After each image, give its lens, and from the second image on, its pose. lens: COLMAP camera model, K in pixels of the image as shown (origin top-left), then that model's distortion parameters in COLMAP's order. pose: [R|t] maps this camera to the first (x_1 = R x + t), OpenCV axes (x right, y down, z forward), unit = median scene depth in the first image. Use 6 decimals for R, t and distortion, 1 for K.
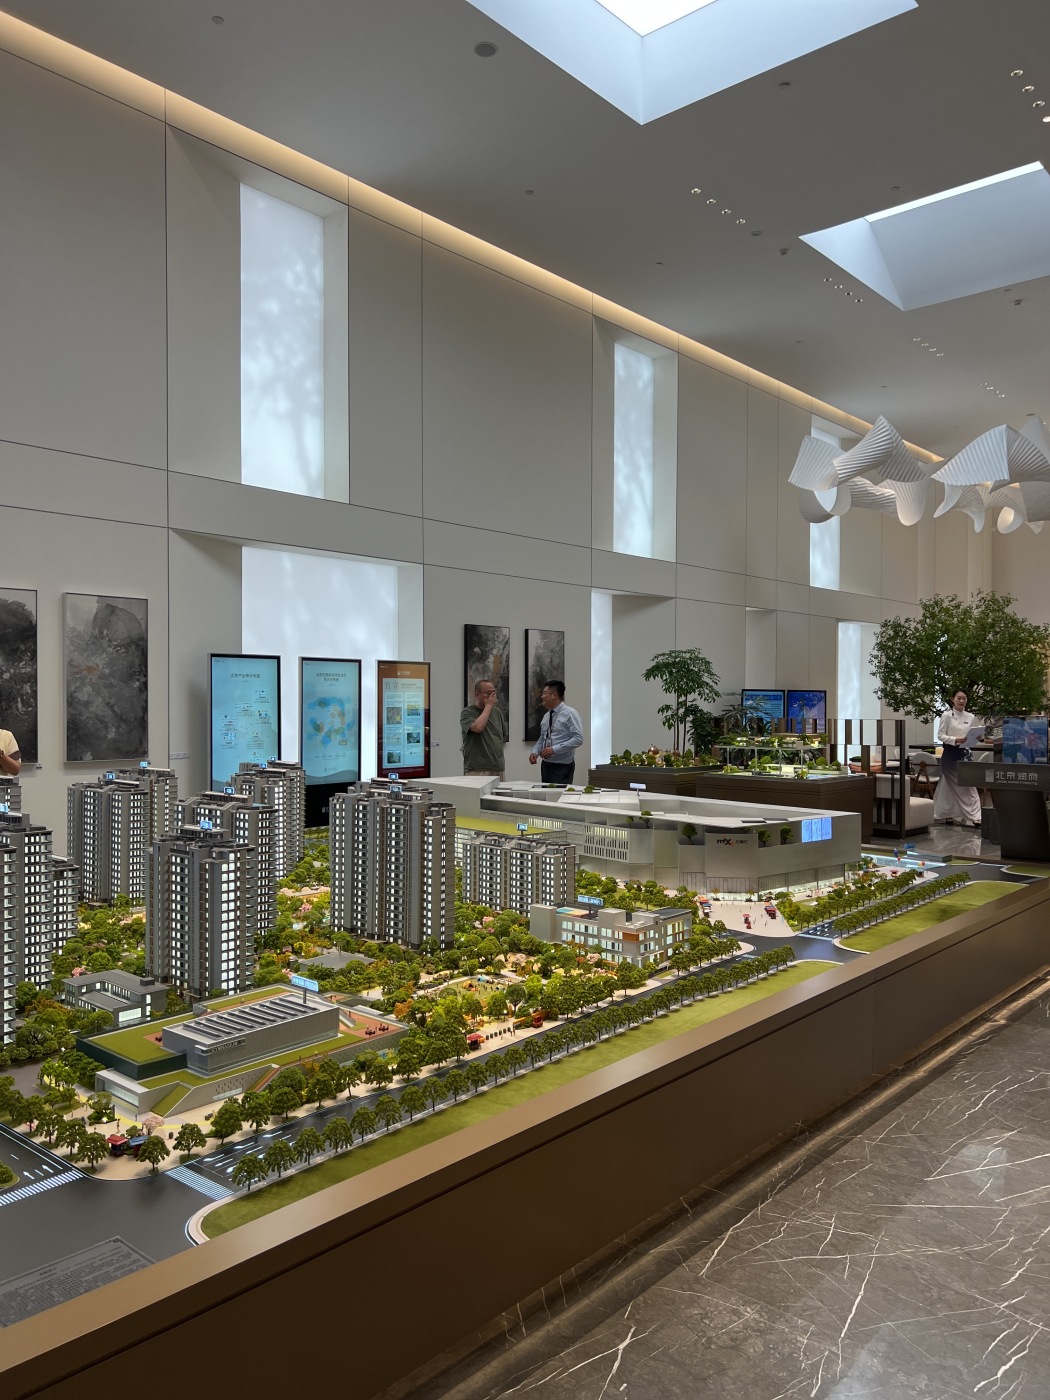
lens RADIAL K [[1020.9, 0, 525.0], [0, 1020.9, 700.0], [0, 0, 1]] dist [0.047657, -0.067028]
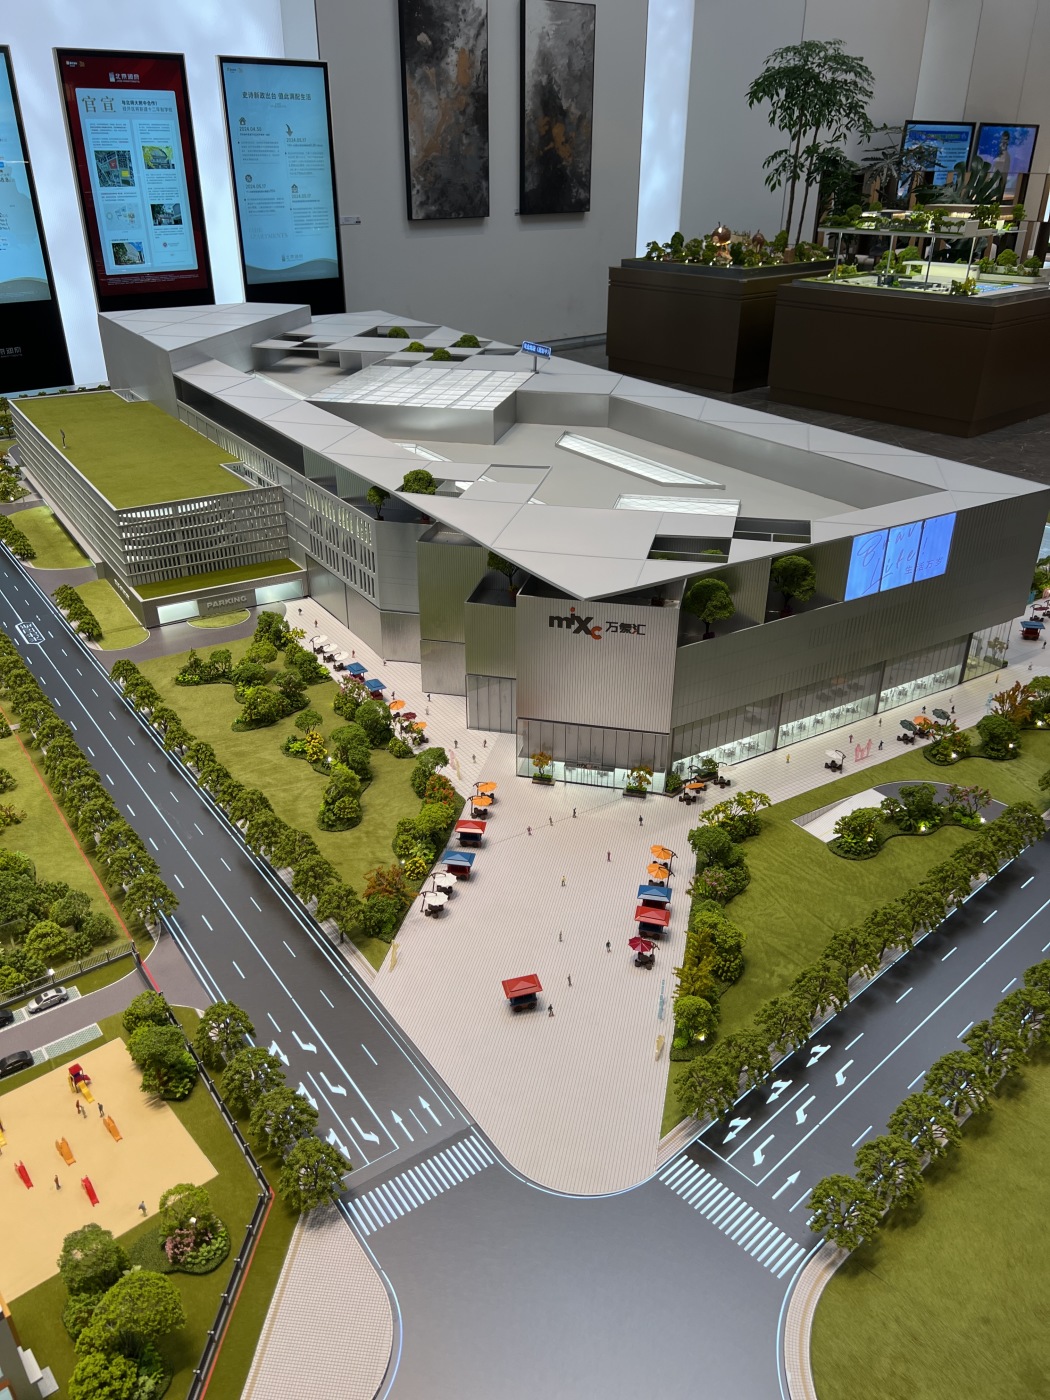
lens RADIAL K [[1020.9, 0, 525.0], [0, 1020.9, 700.0], [0, 0, 1]] dist [0.047657, -0.067028]
pose [[0.990909, 0.063503, -0.118601, 0.078724], [0.000062, 0.881370, 0.472427, 0.003975], [0.134532, -0.468140, 0.873353, 0.256170]]
